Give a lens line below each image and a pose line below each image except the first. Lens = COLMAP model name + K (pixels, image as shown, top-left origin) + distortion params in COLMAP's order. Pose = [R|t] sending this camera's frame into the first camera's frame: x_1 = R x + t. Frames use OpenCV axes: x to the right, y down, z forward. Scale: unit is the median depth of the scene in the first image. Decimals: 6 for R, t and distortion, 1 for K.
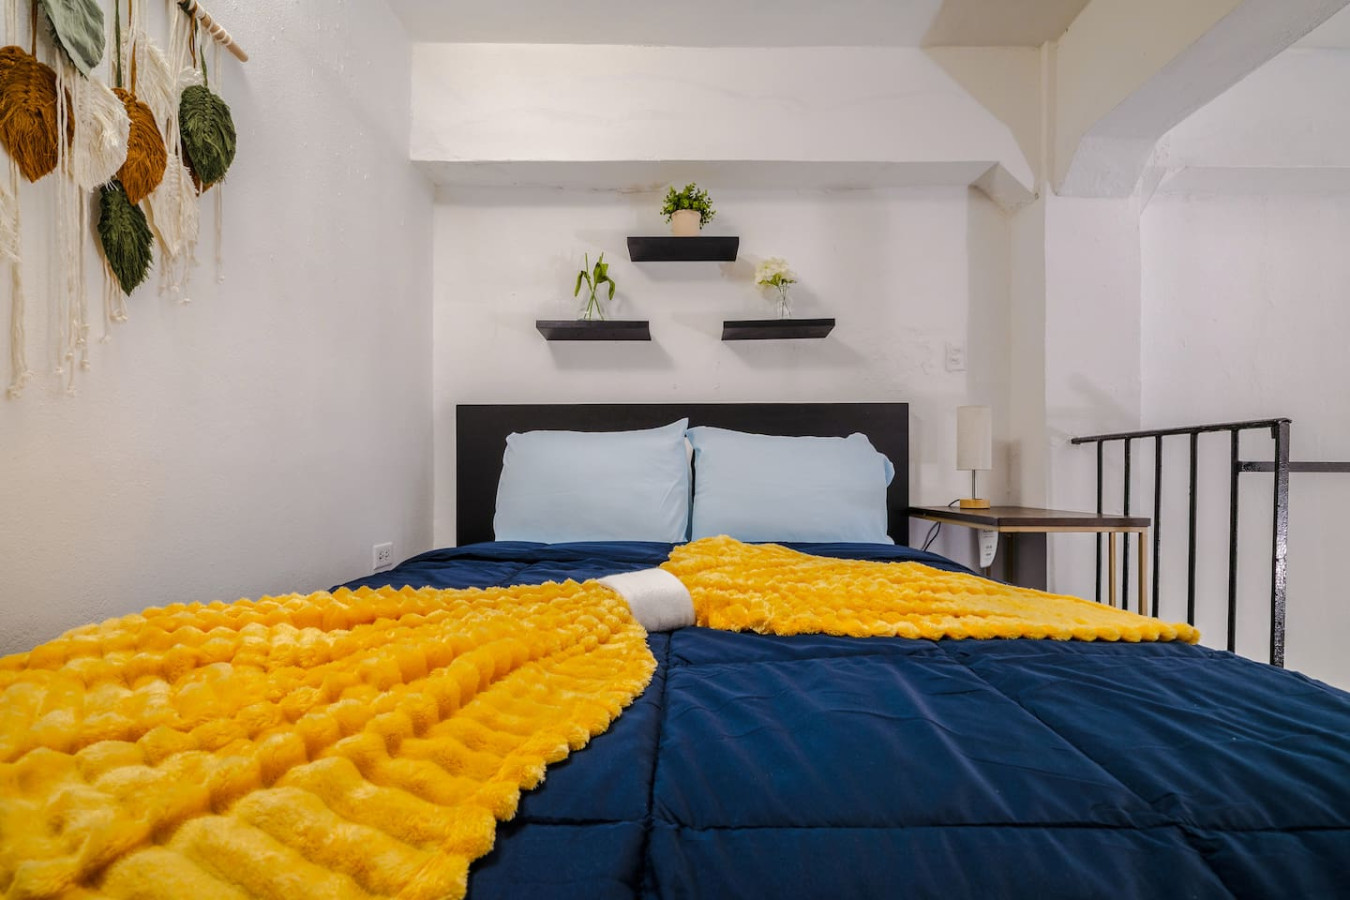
lens RADIAL K [[642.6, 0, 691.2], [0, 642.6, 482.2], [0, 0, 1]] dist [0.000220, -0.000641]
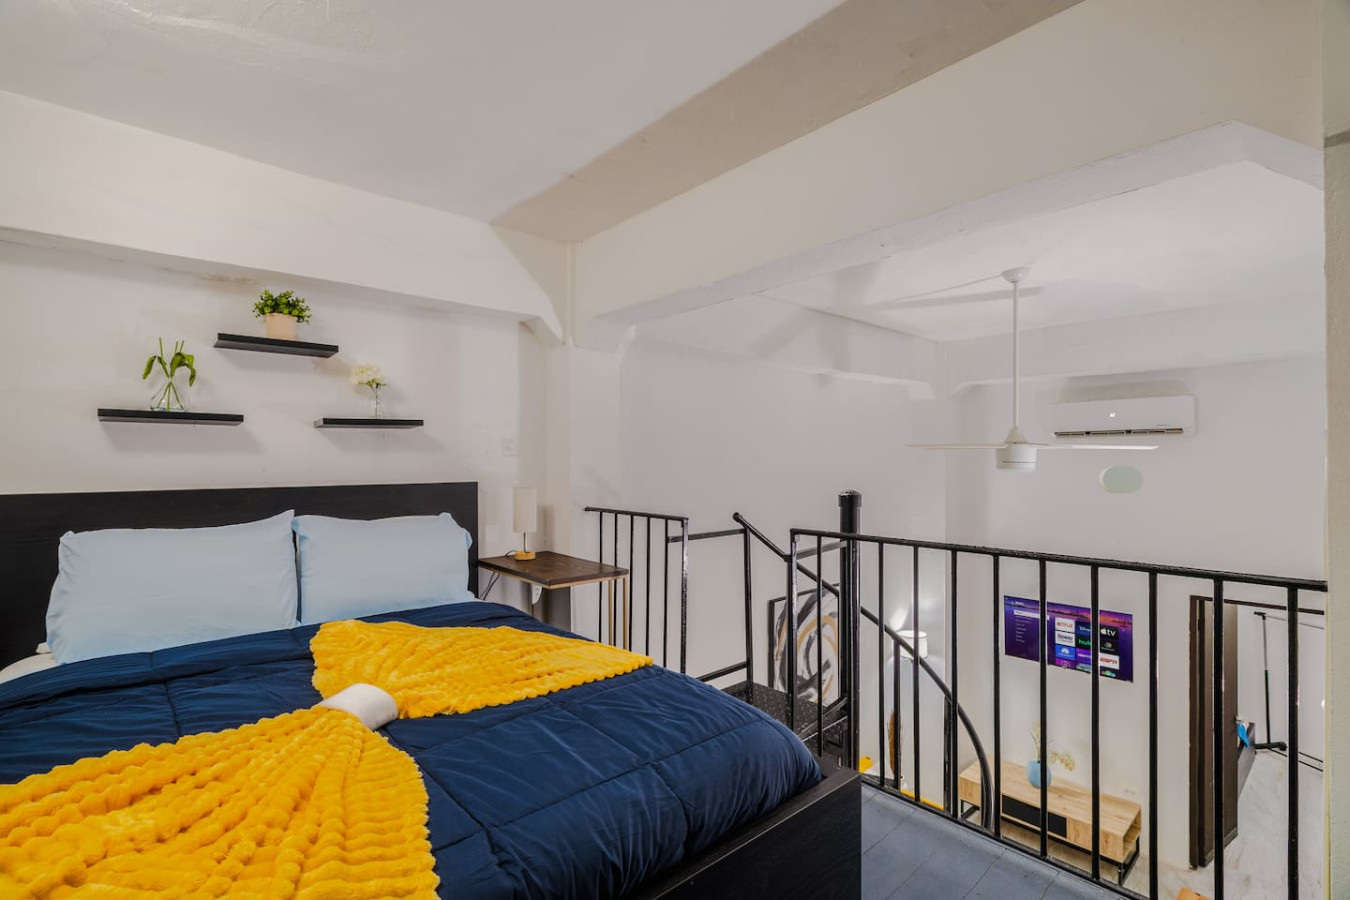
lens RADIAL K [[622.6, 0, 683.5], [0, 622.6, 464.1], [0, 0, 1]] dist [0.002429, 0.002100]
pose [[0.746950, -0.002749, 0.664874, -0.278149], [0.001104, 0.999995, 0.002895, -0.228972], [-0.664879, -0.001428, 0.746950, -0.335716]]
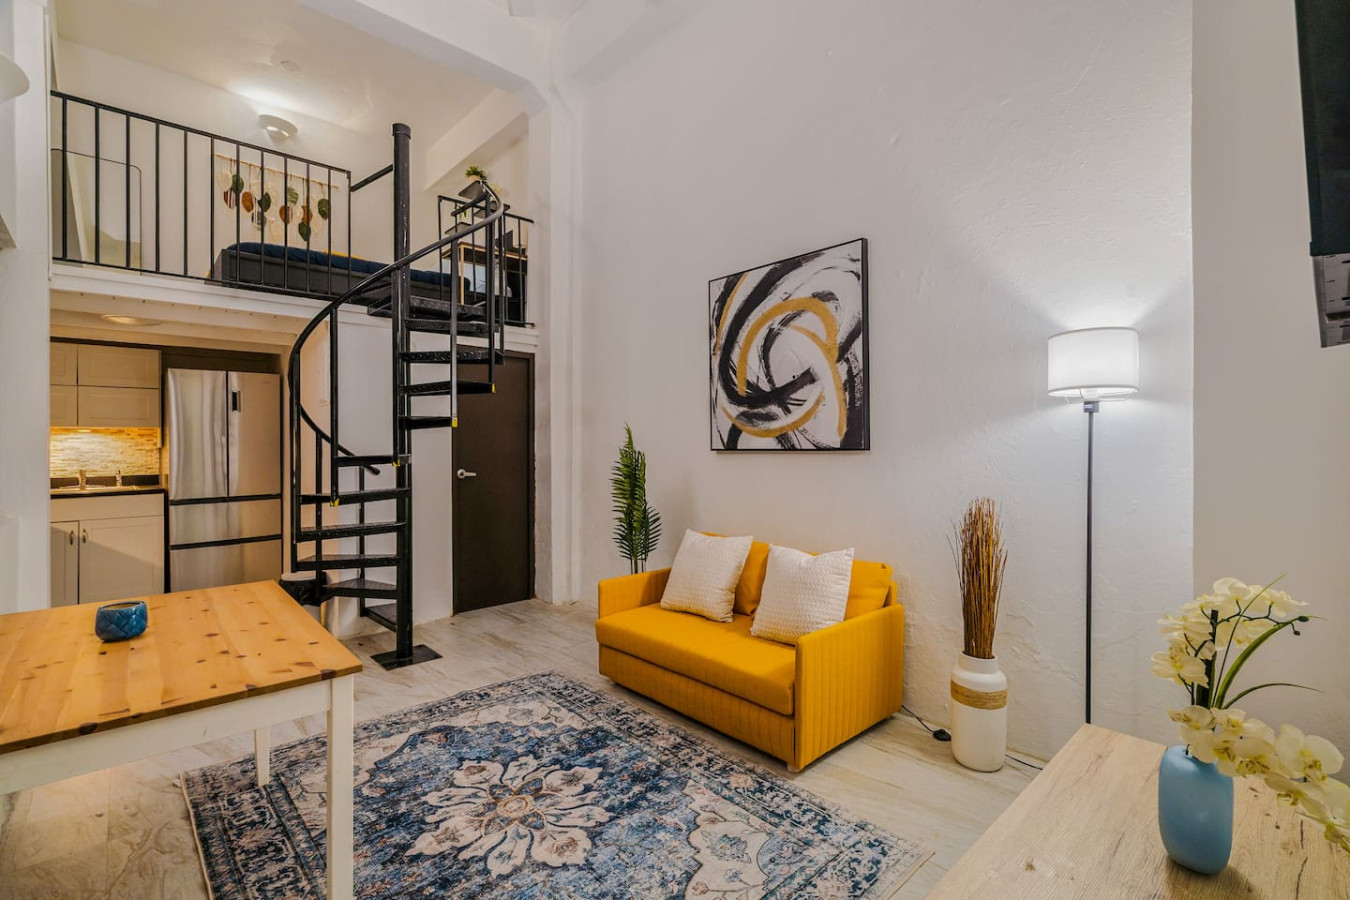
lens RADIAL K [[642.6, 0, 676.6], [0, 642.6, 457.4], [0, 0, 1]] dist [0.000220, -0.000641]
pose [[0.650700, 0.003721, -0.759326, 3.519915], [0.000850, 0.999984, 0.005628, 1.002575], [0.759334, -0.004308, 0.650686, -0.123615]]
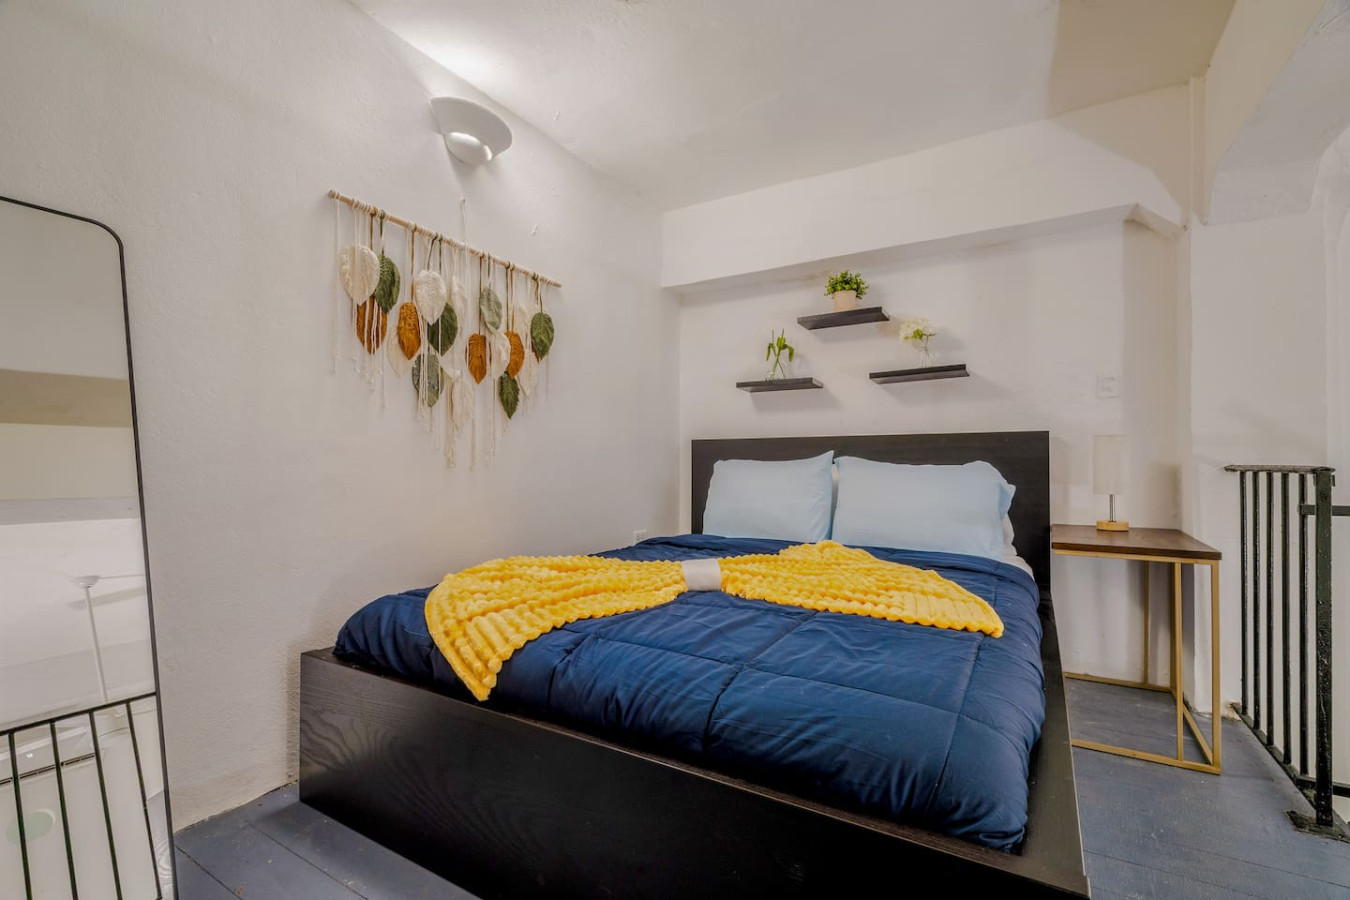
lens RADIAL K [[622.6, 0, 656.4], [0, 622.6, 461.0], [0, 0, 1]] dist [0.002429, 0.002100]
pose [[0.843724, 0.000228, -0.536778, 0.482578], [-0.006085, 0.999940, -0.009141, -0.080885], [0.536743, 0.010979, 0.843674, -0.377665]]
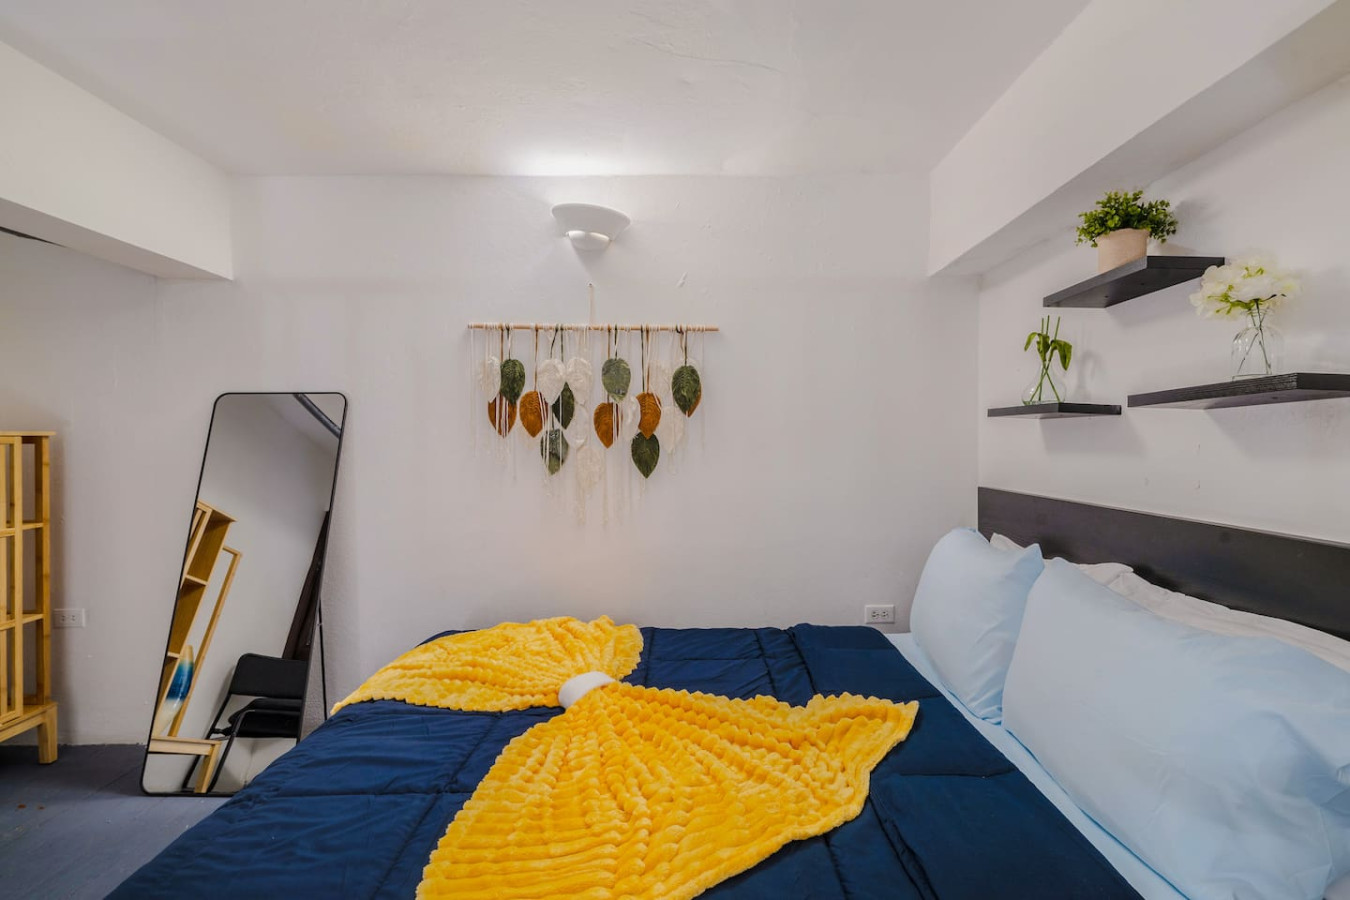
lens RADIAL K [[642.6, 0, 687.3], [0, 642.6, 440.5], [0, 0, 1]] dist [0.000220, -0.000641]
pose [[-0.019946, 0.007102, -0.999776, 0.939053], [0.004805, 0.999964, 0.007008, -0.284883], [0.999790, -0.004664, -0.019979, 0.768455]]
